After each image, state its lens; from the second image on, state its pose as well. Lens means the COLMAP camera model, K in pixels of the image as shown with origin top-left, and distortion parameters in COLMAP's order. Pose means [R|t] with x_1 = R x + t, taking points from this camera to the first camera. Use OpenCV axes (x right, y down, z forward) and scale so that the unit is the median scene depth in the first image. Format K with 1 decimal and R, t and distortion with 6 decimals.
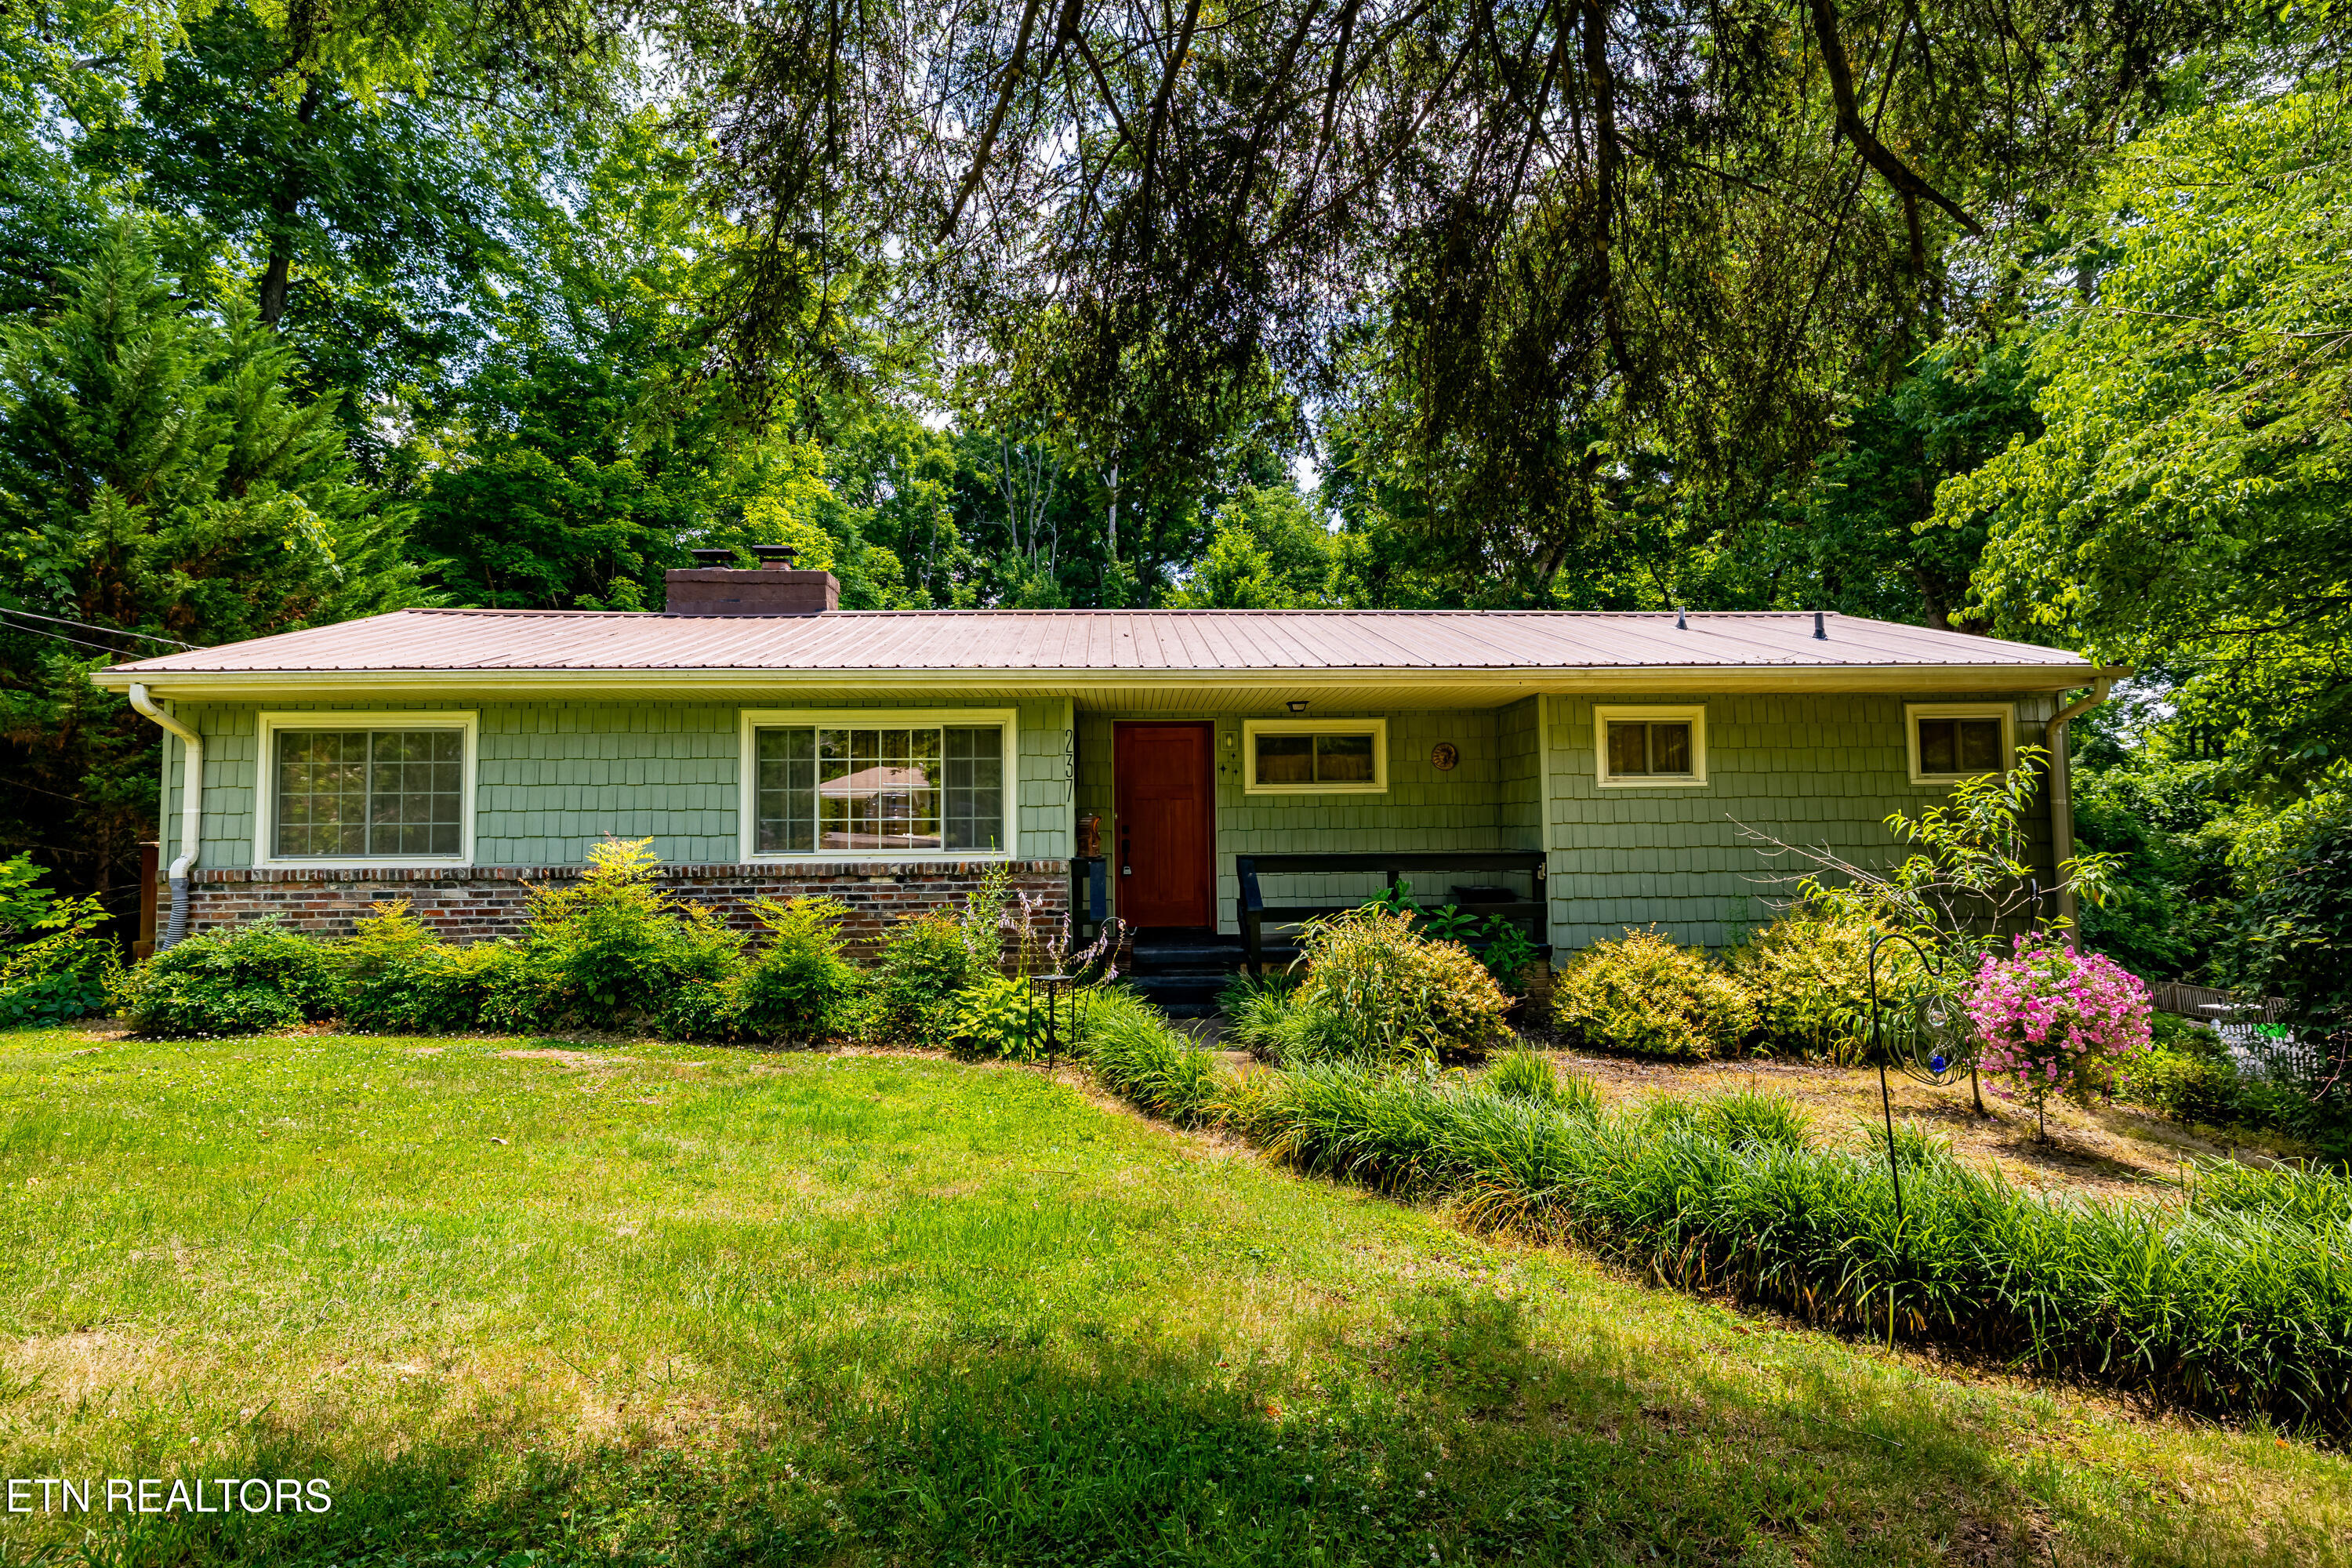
lens RADIAL K [[1172.4, 0, 1164.2], [0, 1172.4, 768.8], [0, 0, 1]] dist [-0.010977, 0.000704]
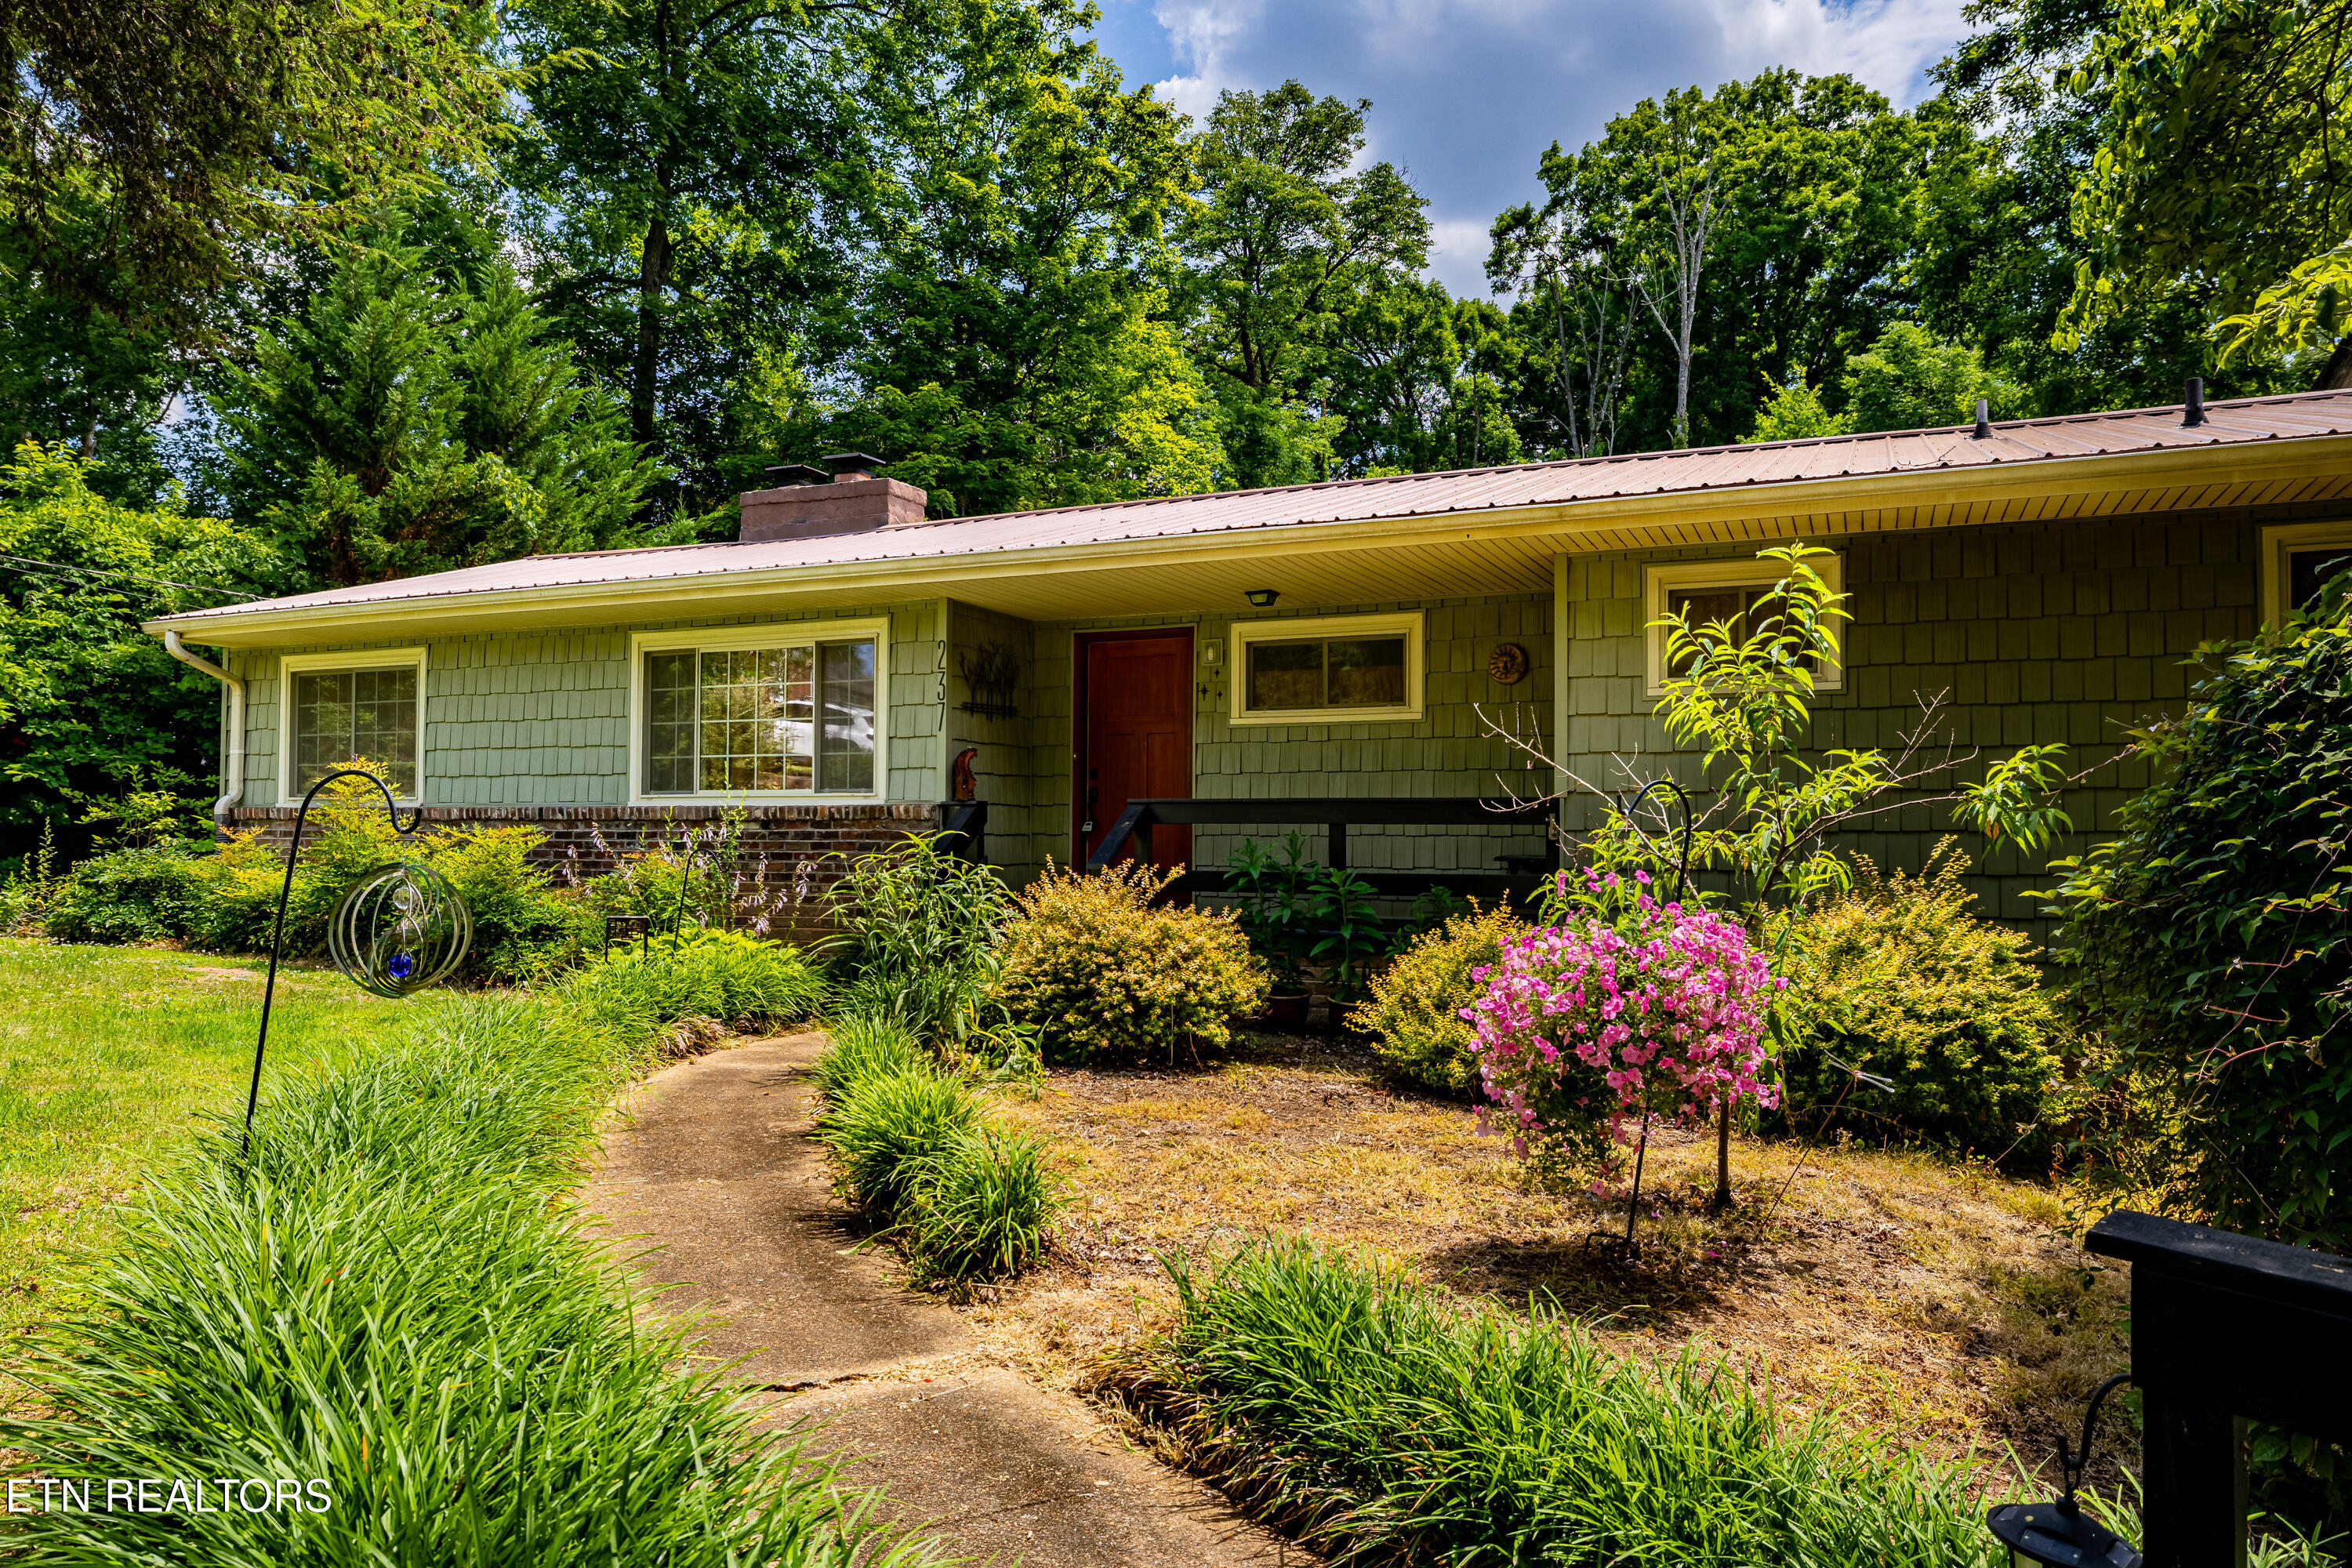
lens RADIAL K [[1520.6, 0, 1189.0], [0, 1520.6, 808.0], [0, 0, 1]] dist [-0.003606, -0.001010]
pose [[0.889866, 0.006440, -0.456176, 0.547787], [0.006721, 0.999607, 0.027222, 0.054237], [0.456172, -0.027290, 0.889473, 0.164870]]
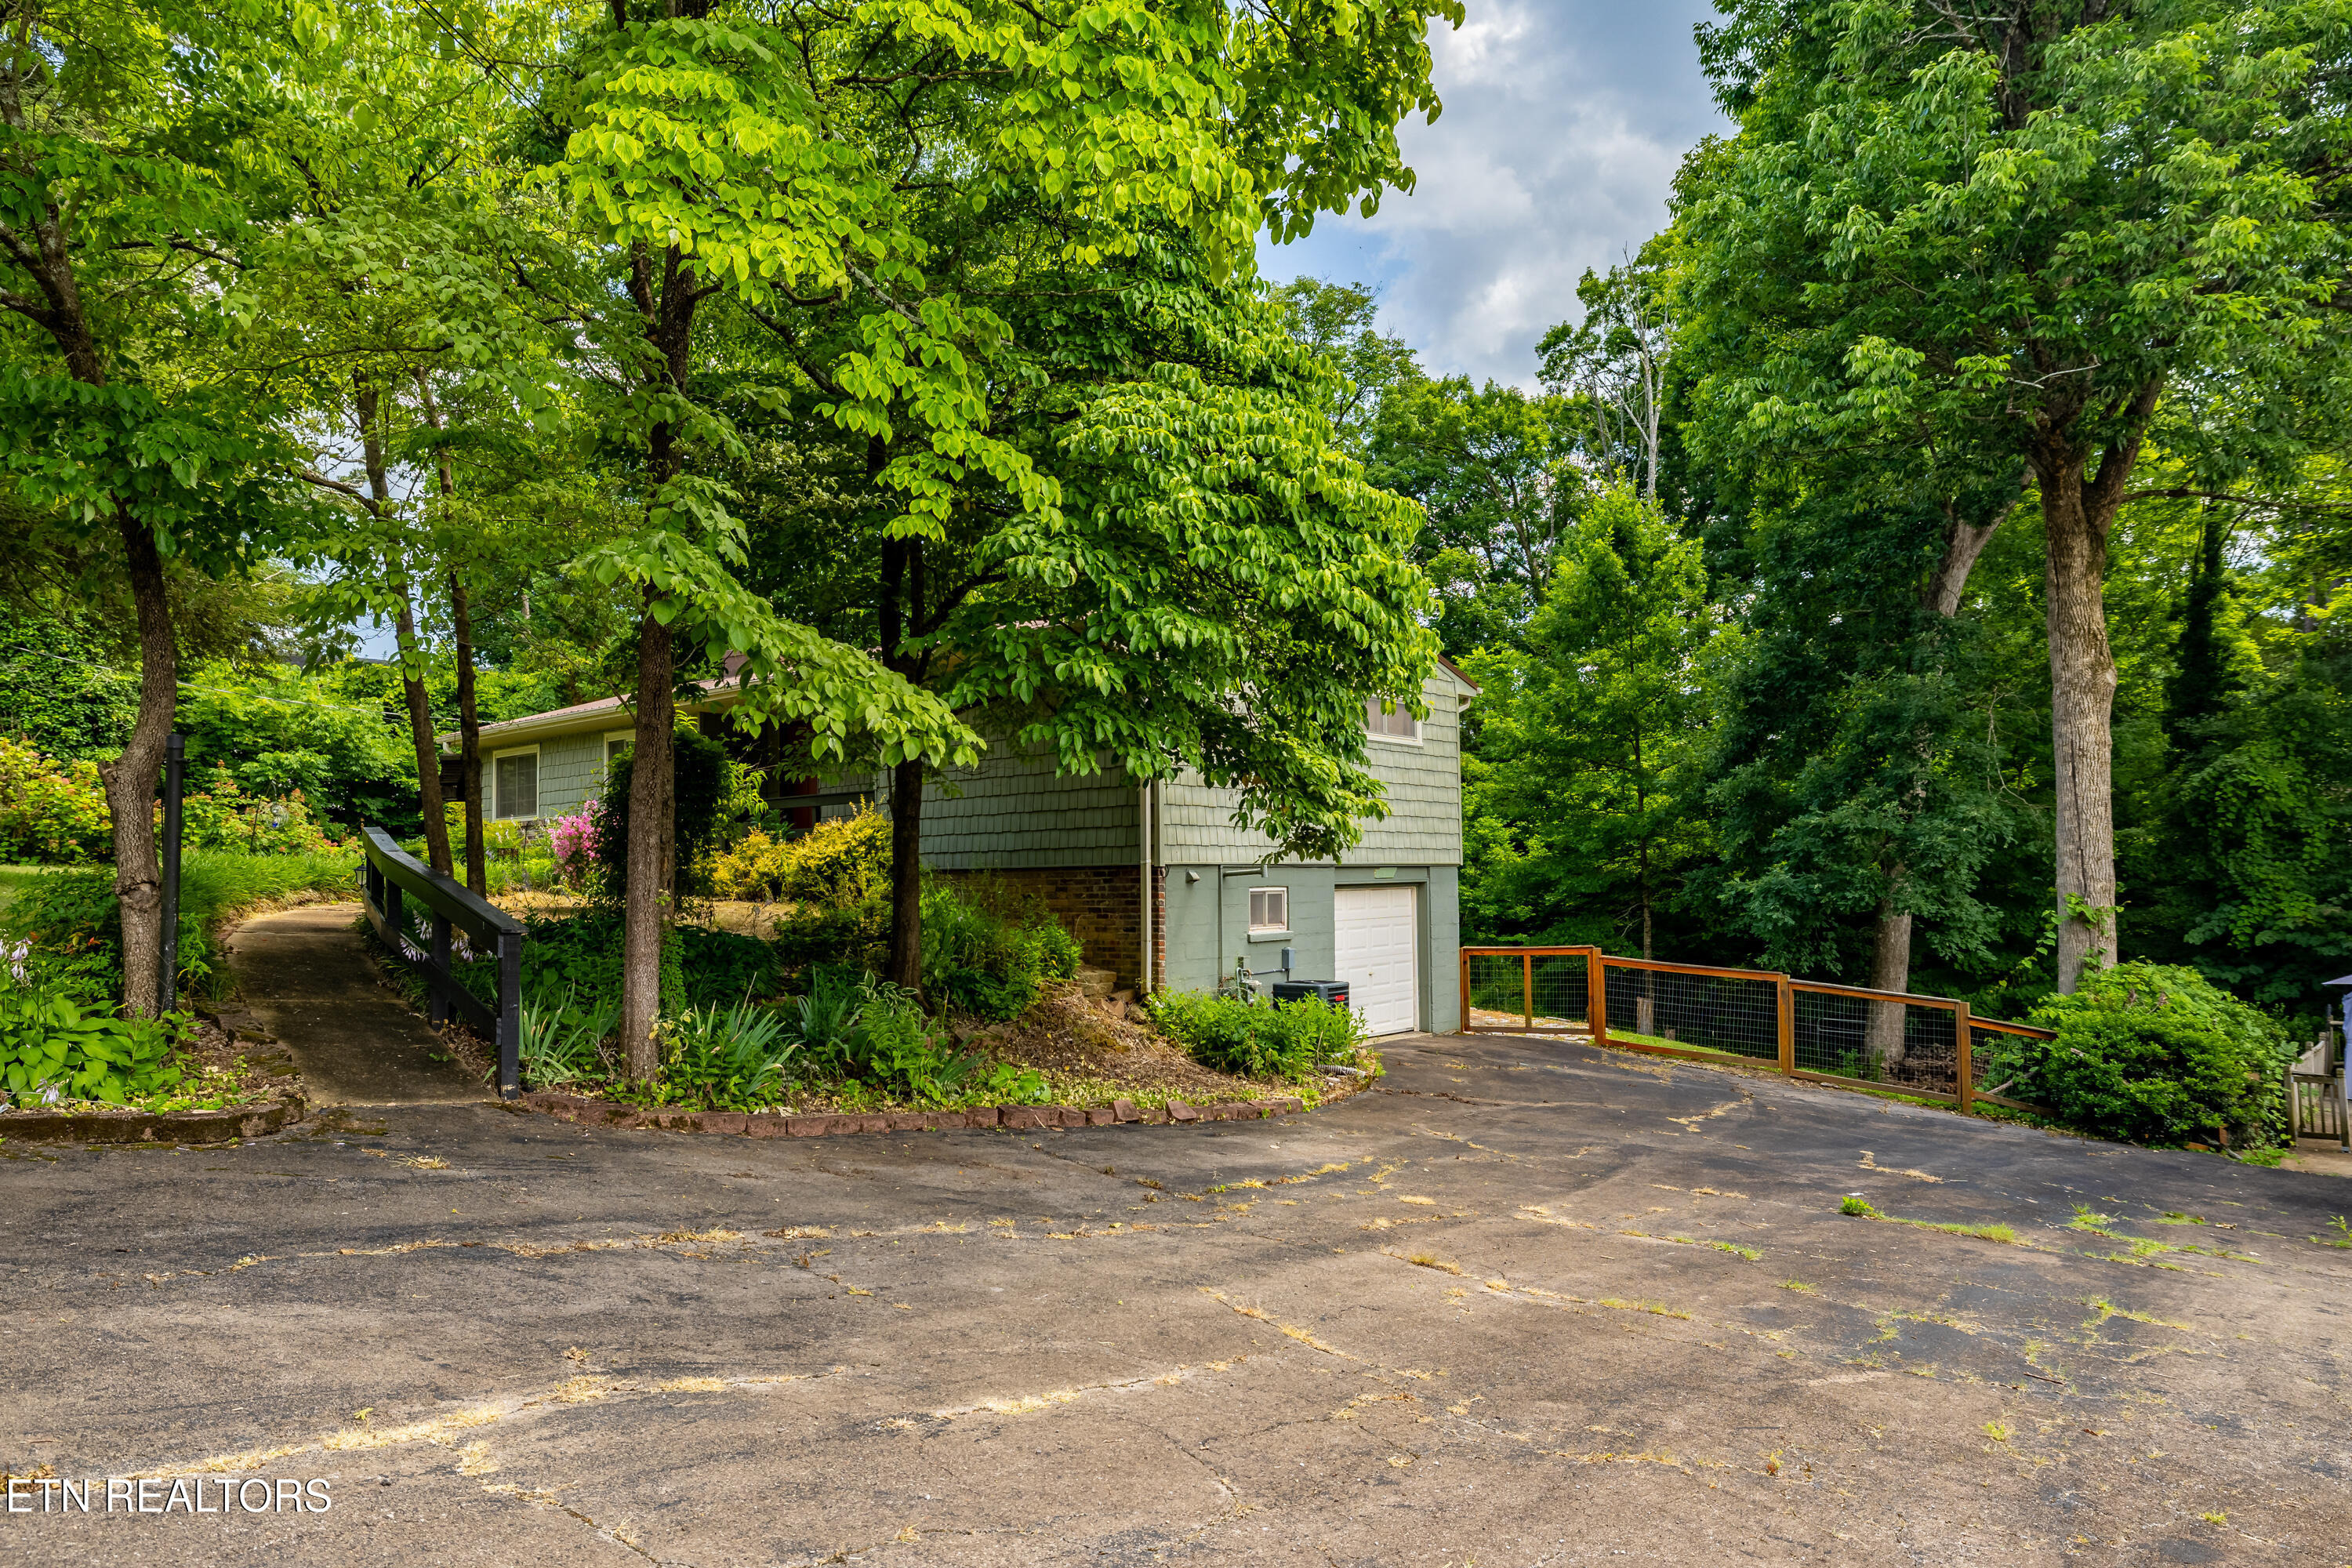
lens RADIAL K [[1436.6, 0, 1188.3], [0, 1436.6, 797.2], [0, 0, 1]] dist [-0.004074, 0.001947]
pose [[0.725707, -0.041431, -0.686756, 1.948156], [0.041867, 0.998995, -0.016026, 0.131294], [0.686729, -0.017122, 0.726712, -0.048473]]
